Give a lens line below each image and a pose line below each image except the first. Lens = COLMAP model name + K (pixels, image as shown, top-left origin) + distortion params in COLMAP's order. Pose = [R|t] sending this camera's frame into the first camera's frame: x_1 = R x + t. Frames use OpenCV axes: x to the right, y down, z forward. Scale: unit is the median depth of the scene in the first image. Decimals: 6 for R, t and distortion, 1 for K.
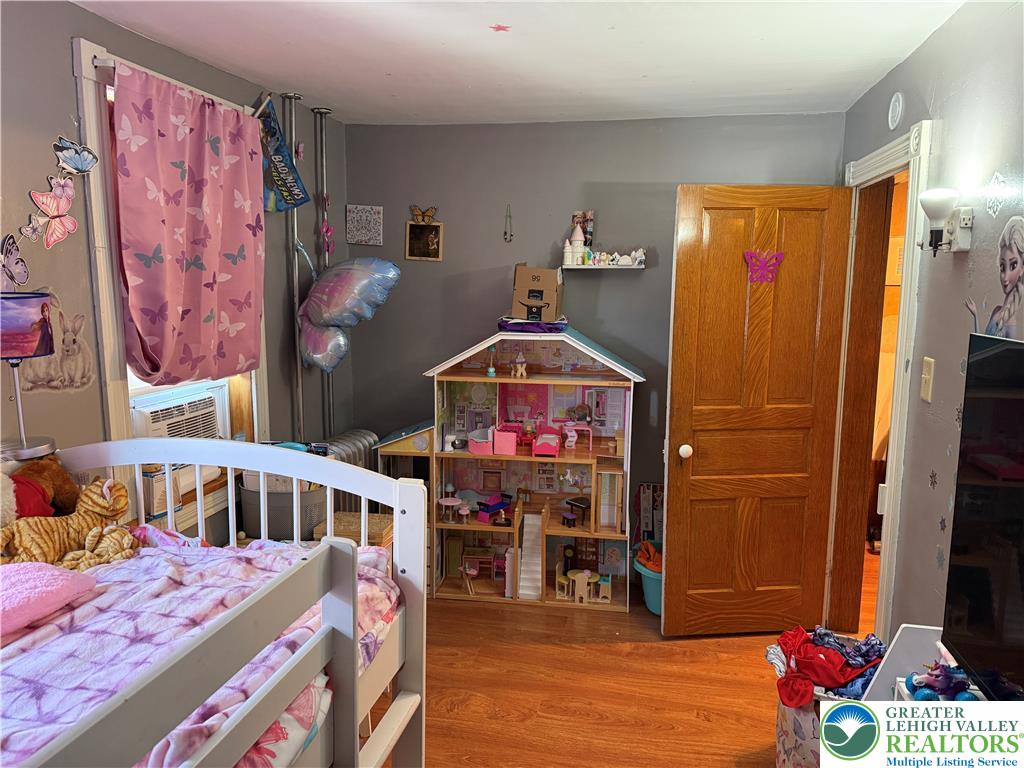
lens RADIAL K [[716.6, 0, 511.4], [0, 716.6, 379.1], [0, 0, 1]] dist [0.076894, -0.104542]
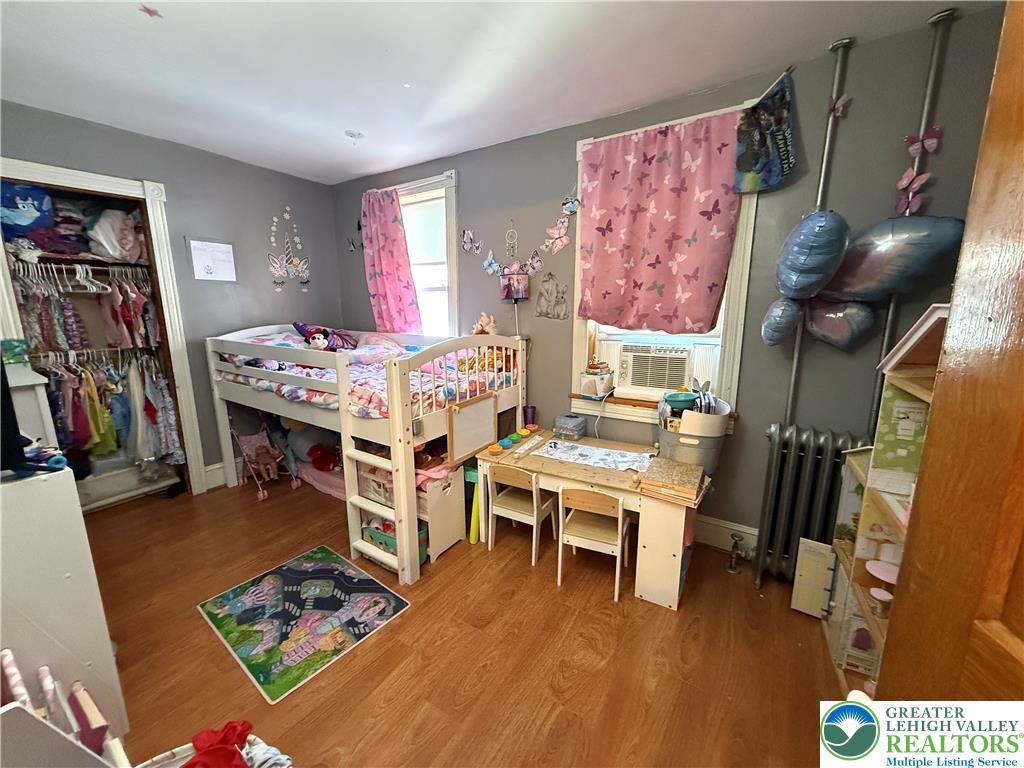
lens RADIAL K [[405.7, 0, 513.2], [0, 405.7, 379.9], [0, 0, 1]] dist [0.000651, -0.000146]
pose [[-0.353195, 0.172749, -0.919462, 0.565550], [-0.120735, 0.966169, 0.227903, -0.069802], [0.927726, 0.191506, -0.320389, 1.254483]]
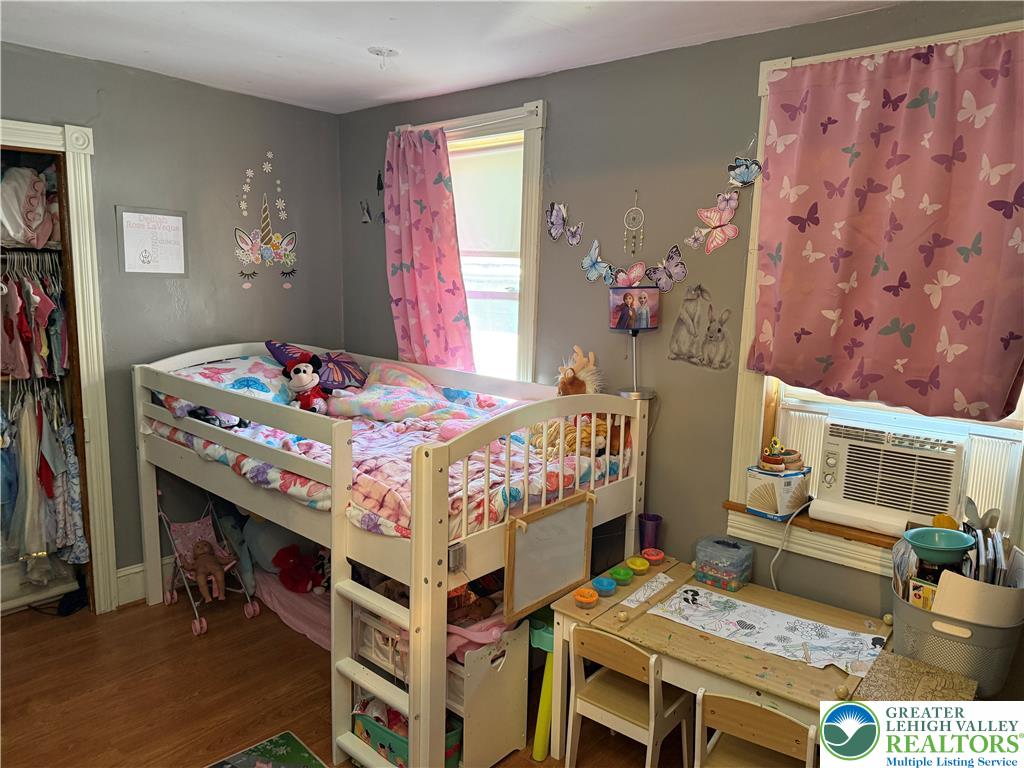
lens RADIAL K [[717.5, 0, 521.7], [0, 717.5, 385.4], [0, 0, 1]] dist [0.068510, -0.091793]
pose [[-0.488912, 0.118972, -0.864182, 0.578628], [-0.142015, 0.966585, 0.213415, -0.166680], [0.860695, 0.227068, -0.455679, 1.243254]]
